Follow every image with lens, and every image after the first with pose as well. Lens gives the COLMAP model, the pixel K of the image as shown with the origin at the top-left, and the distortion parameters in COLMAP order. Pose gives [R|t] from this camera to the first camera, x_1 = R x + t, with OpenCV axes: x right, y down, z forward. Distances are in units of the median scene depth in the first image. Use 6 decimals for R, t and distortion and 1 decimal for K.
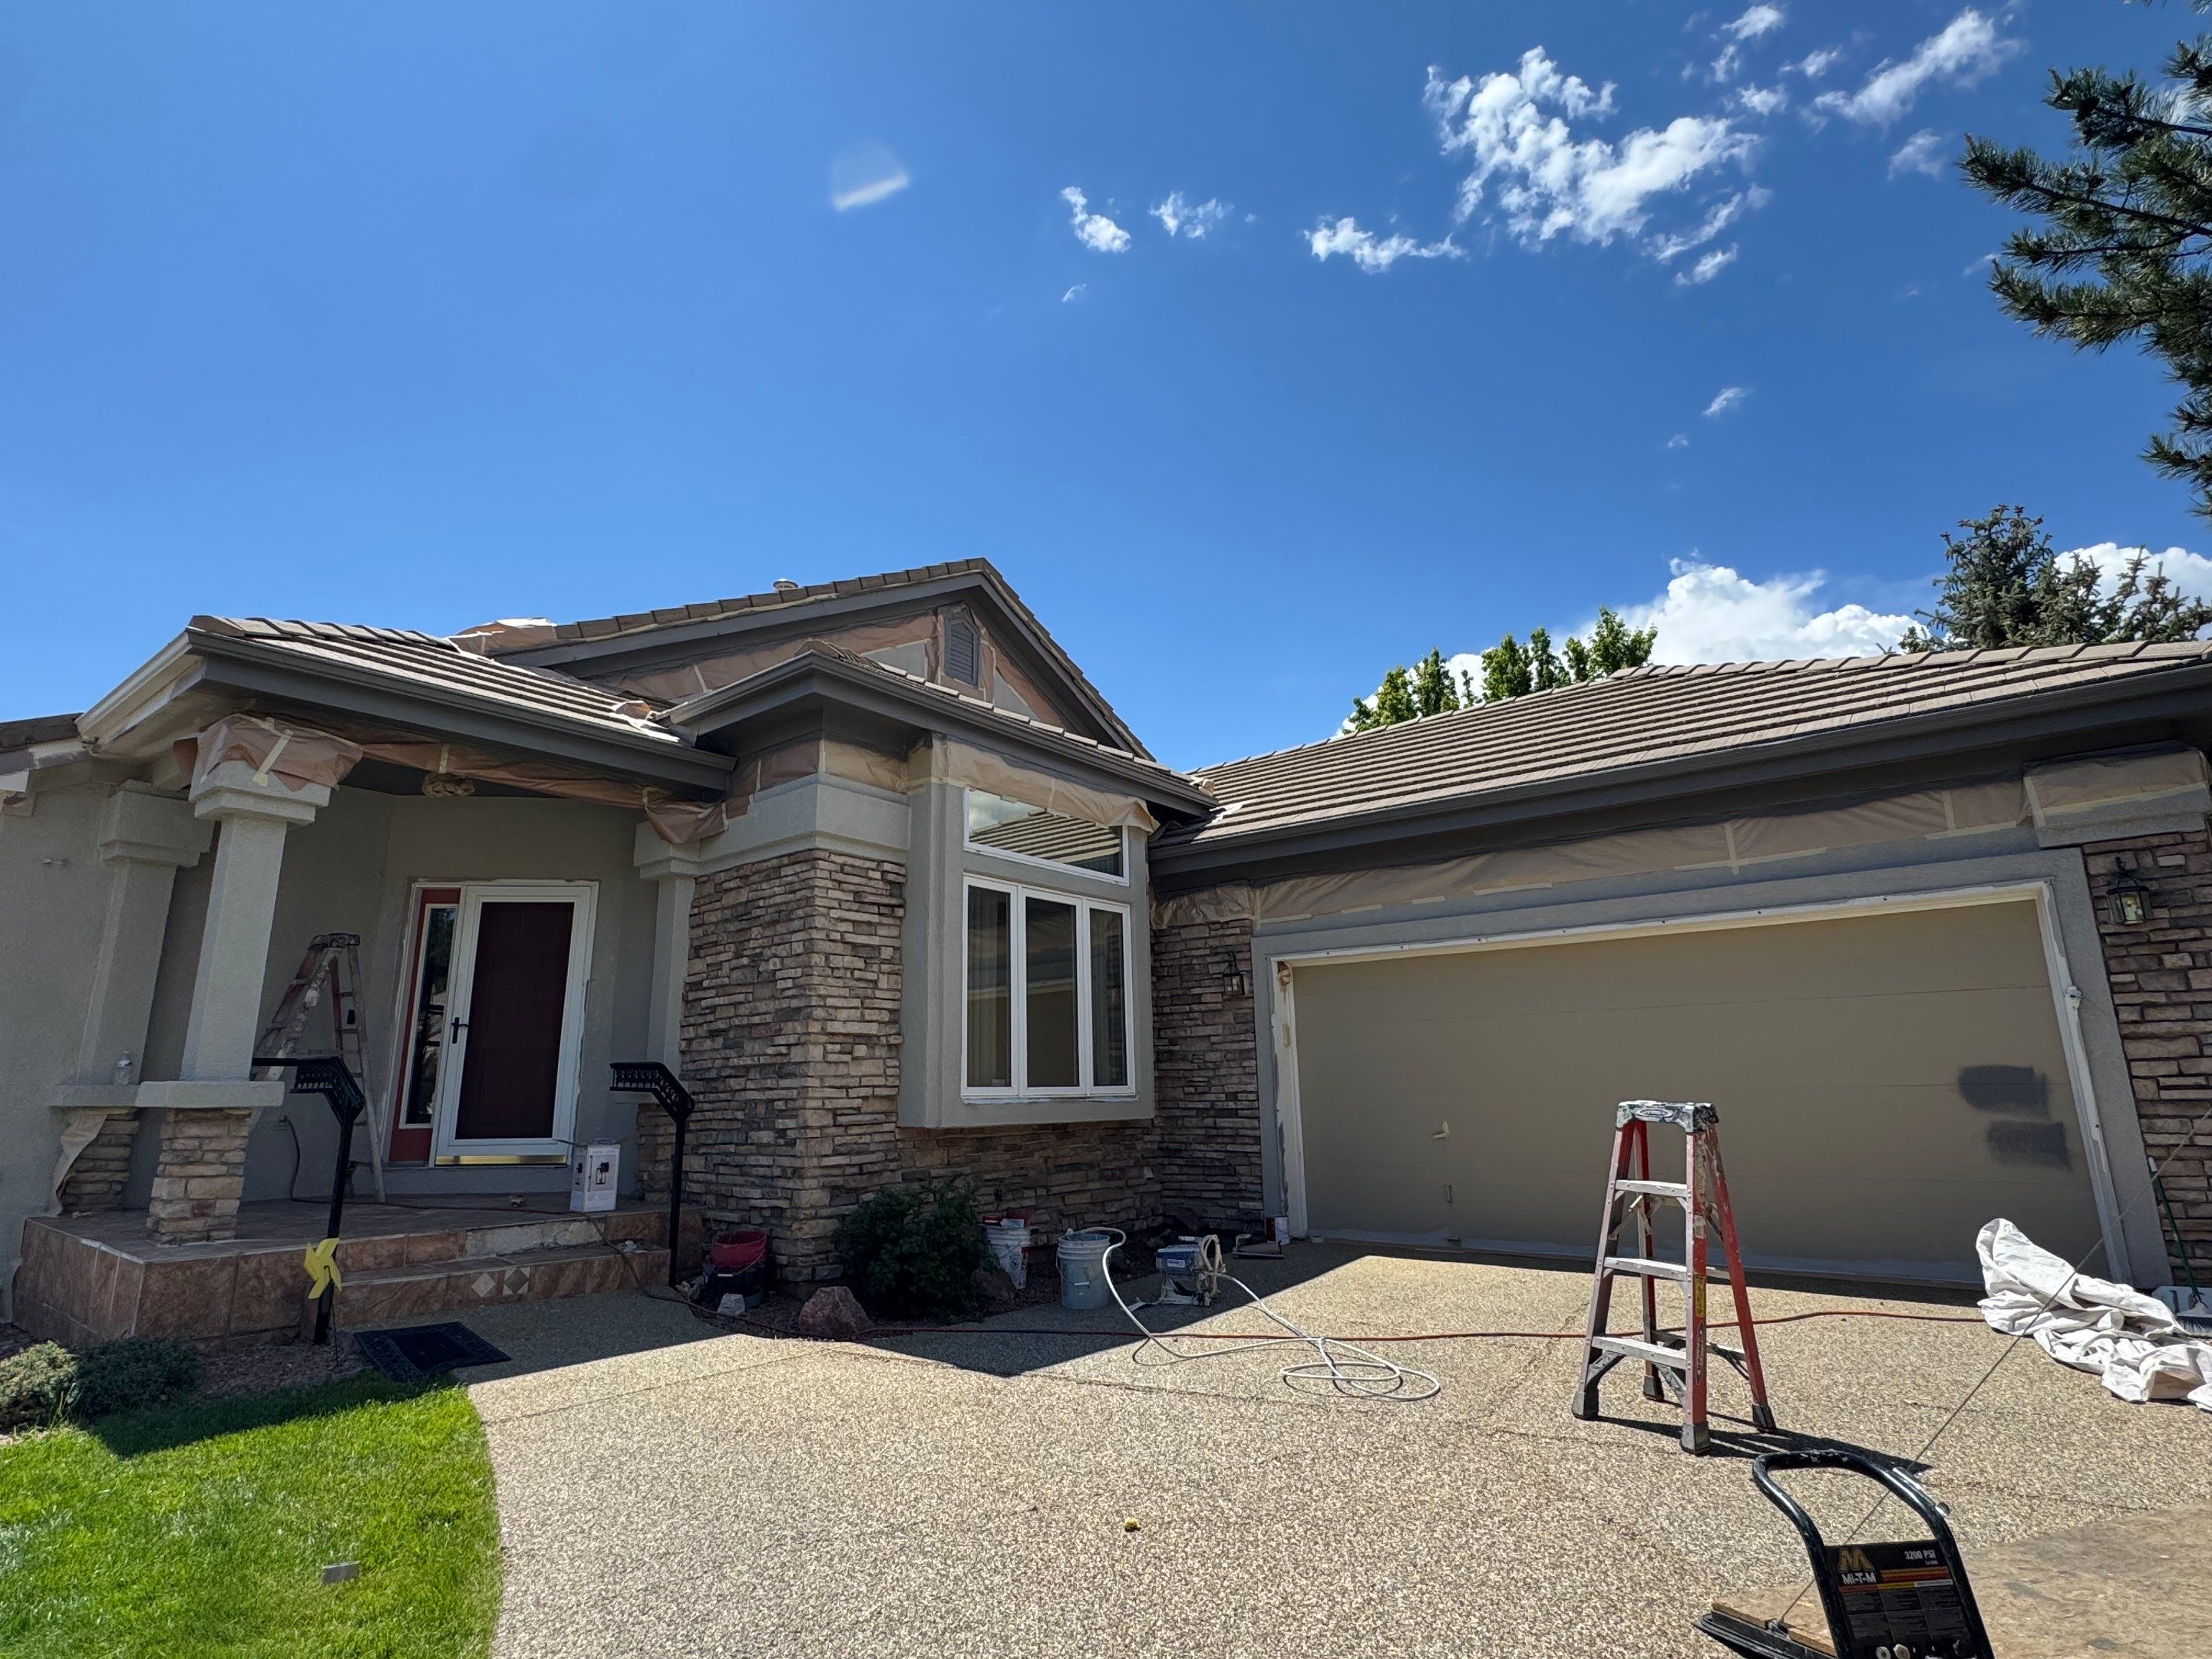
lens RADIAL K [[1167.4, 0, 1106.0], [0, 1167.4, 829.5], [0, 0, 1]] dist [-0.005811, -0.000588]
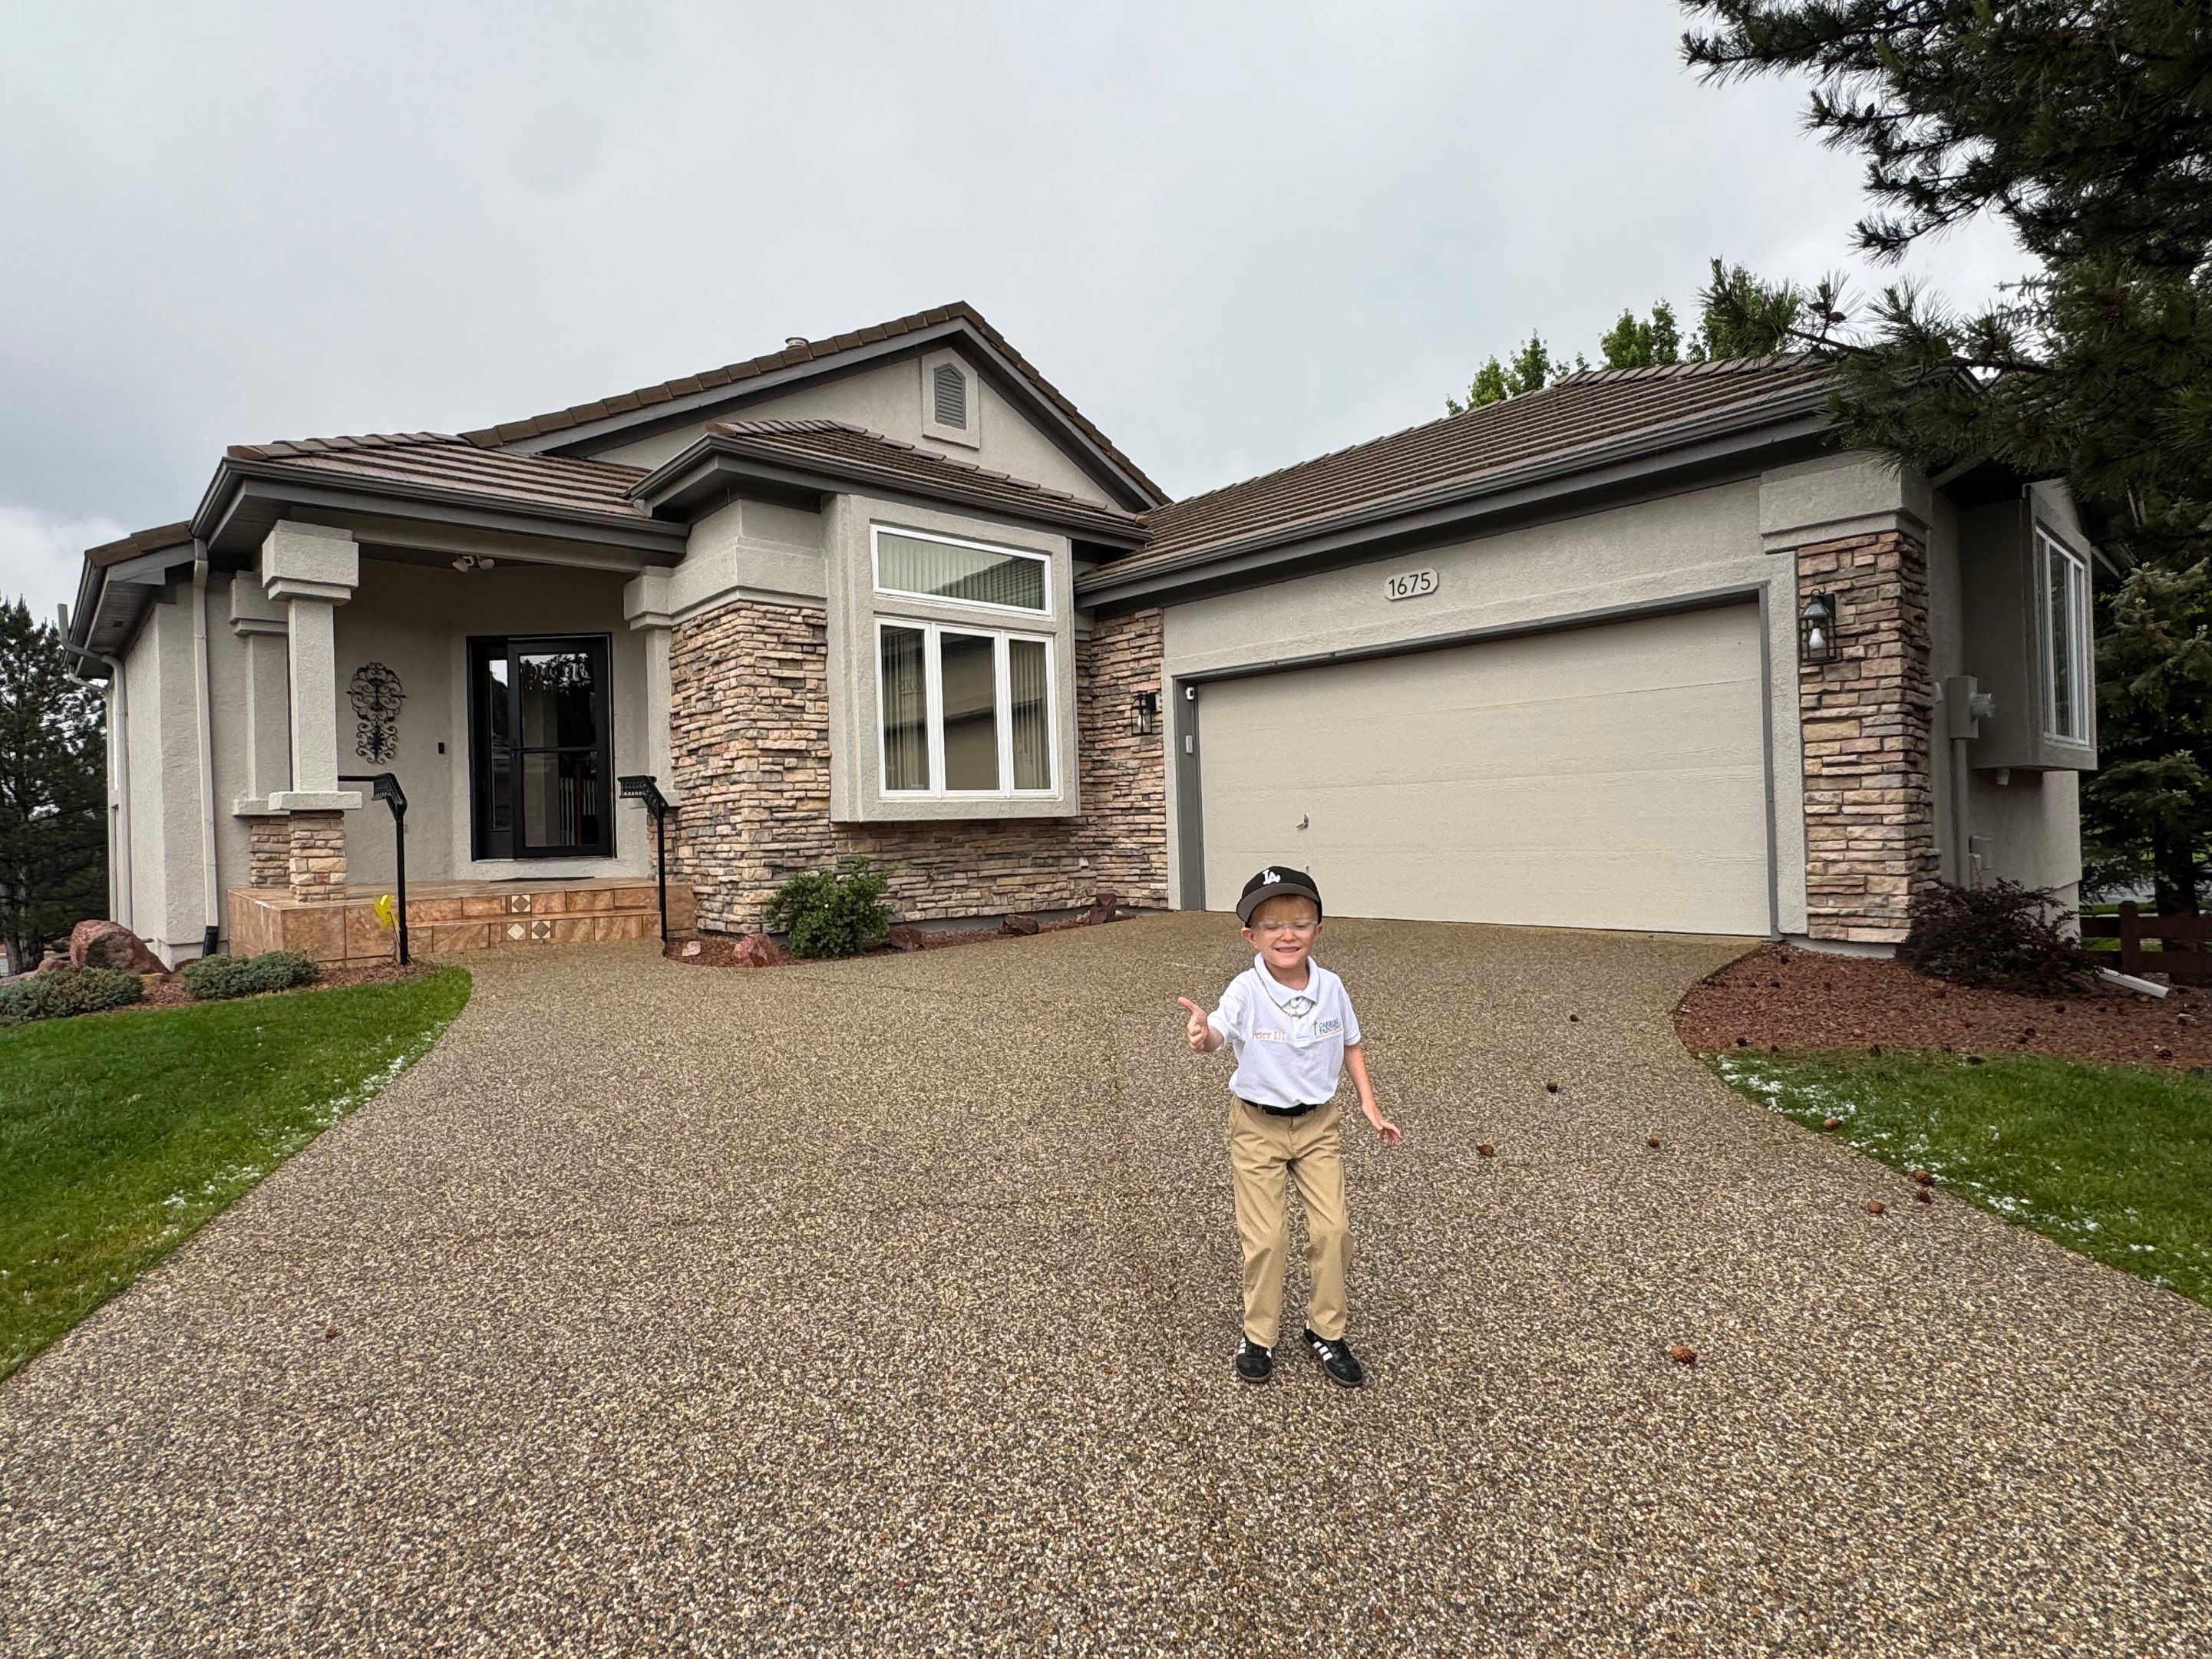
lens RADIAL K [[1191.4, 0, 1106.0], [0, 1191.4, 829.5], [0, 0, 1]] dist [-0.005635, -0.001541]
pose [[0.987600, -0.014583, -0.156310, 0.315866], [0.049910, 0.973183, 0.224553, -0.010493], [0.148844, -0.229570, 0.961844, -0.194269]]
